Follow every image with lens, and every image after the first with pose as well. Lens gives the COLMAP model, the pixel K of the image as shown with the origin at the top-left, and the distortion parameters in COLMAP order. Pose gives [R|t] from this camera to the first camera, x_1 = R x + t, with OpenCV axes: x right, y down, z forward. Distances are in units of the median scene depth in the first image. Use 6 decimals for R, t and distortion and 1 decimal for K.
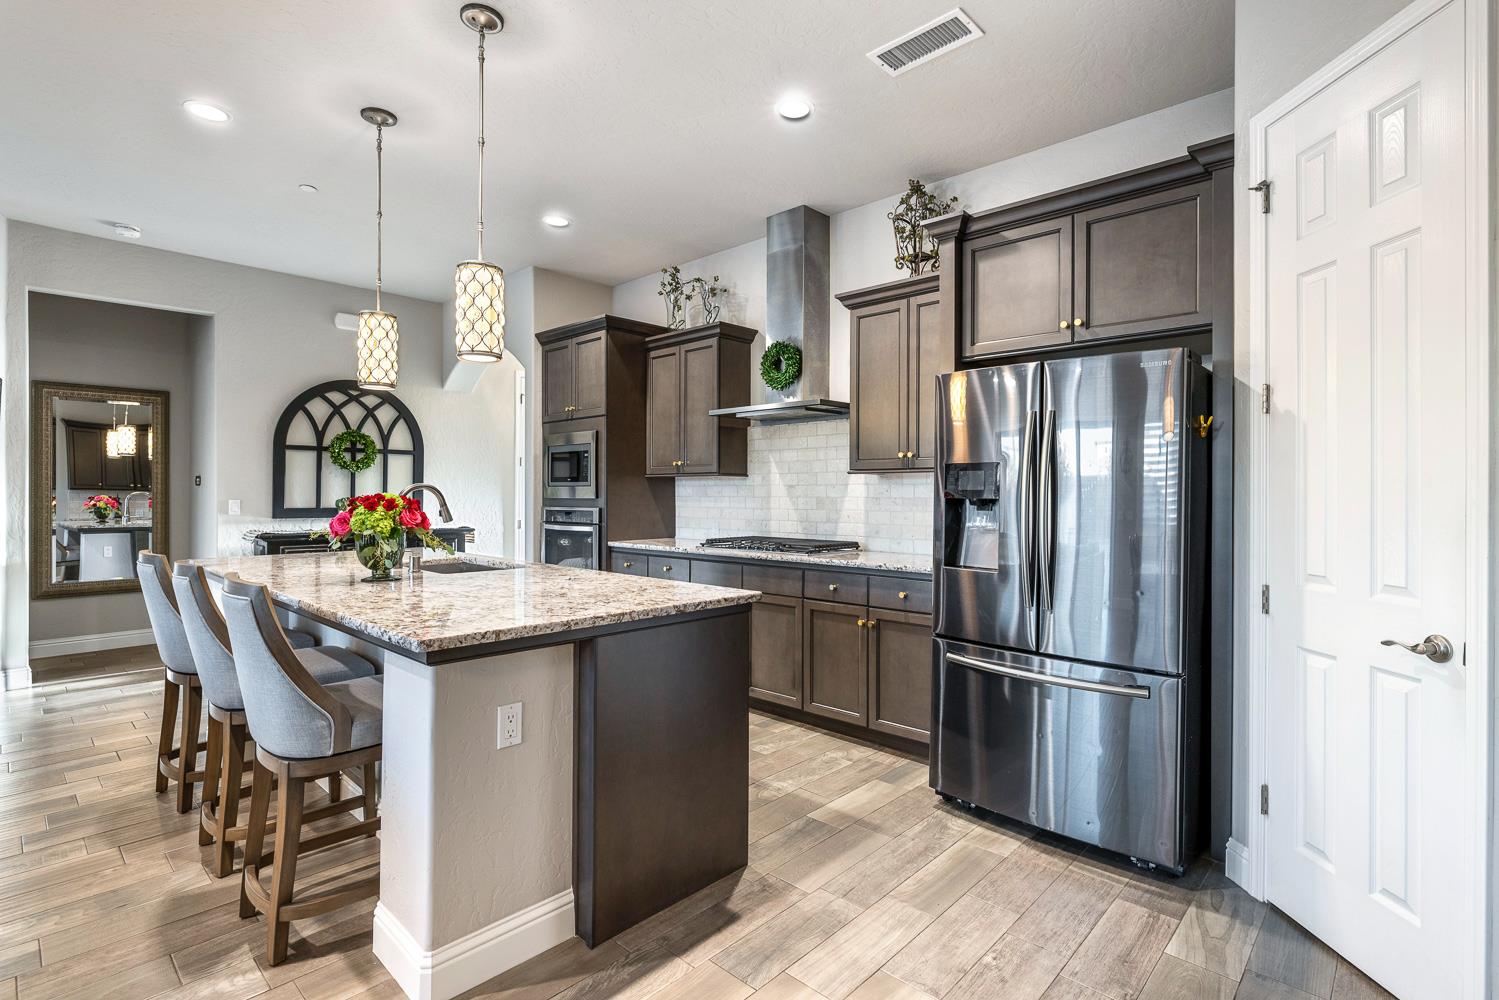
lens RADIAL K [[722.6, 0, 745.6], [0, 722.6, 489.8], [0, 0, 1]] dist [-0.005145, 0.000250]
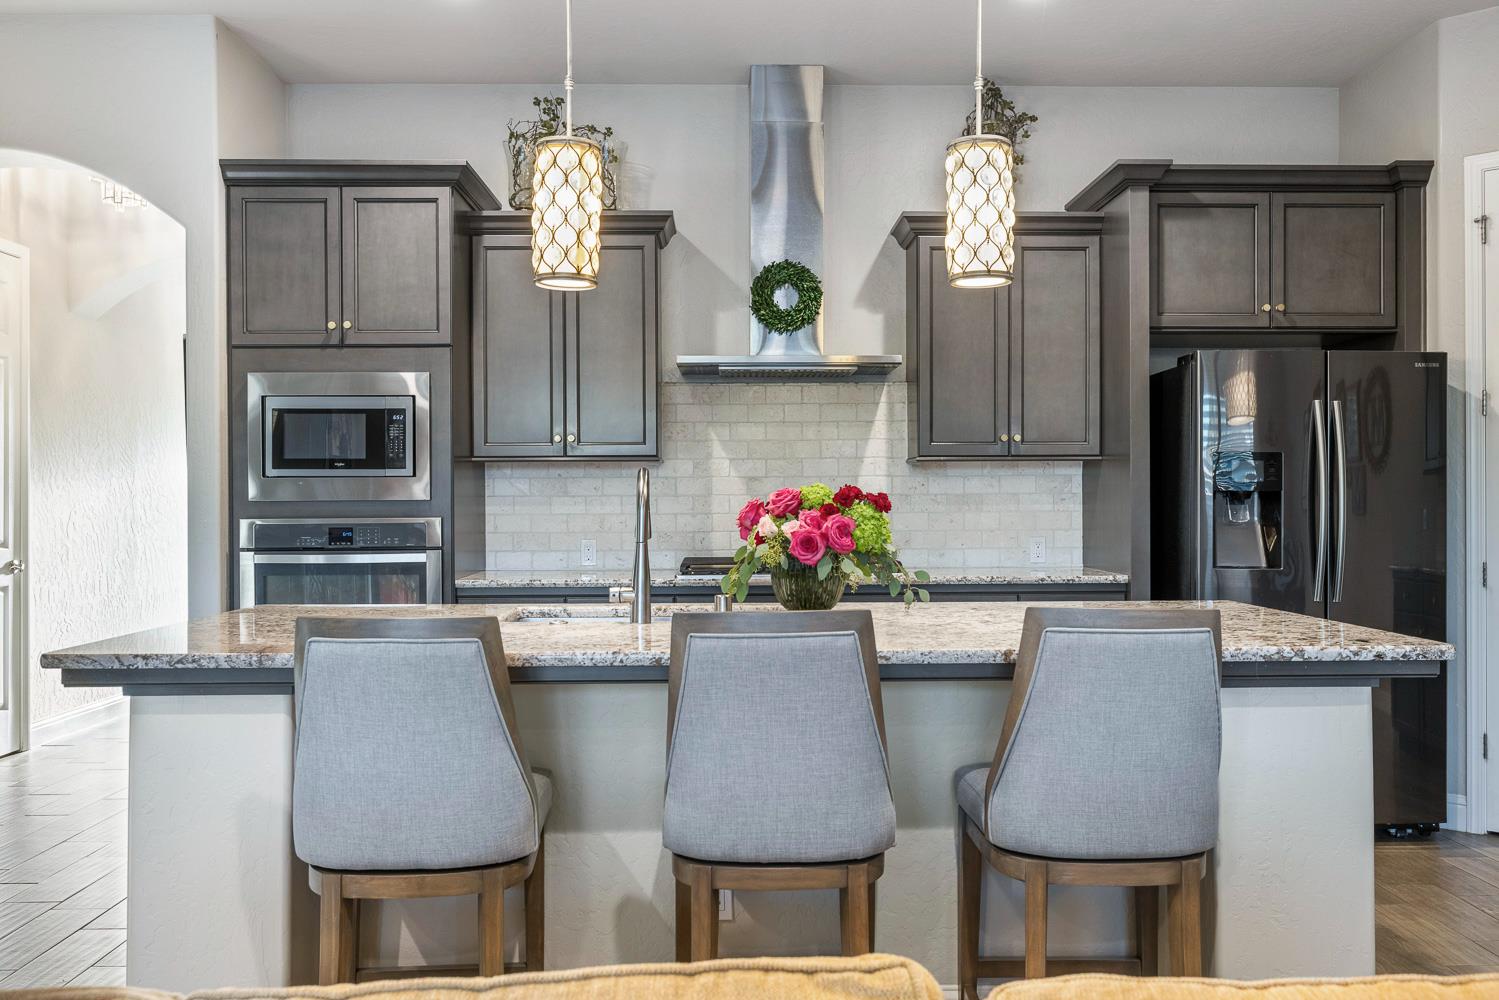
lens RADIAL K [[1299.5, 0, 746.4], [0, 1299.5, 510.4], [0, 0, 1]] dist [0.006467, -0.025640]
pose [[0.712924, -0.011281, 0.701151, -0.267592], [0.002294, 0.999903, 0.013756, 0.002638], [-0.701238, -0.008199, 0.712880, 0.055615]]
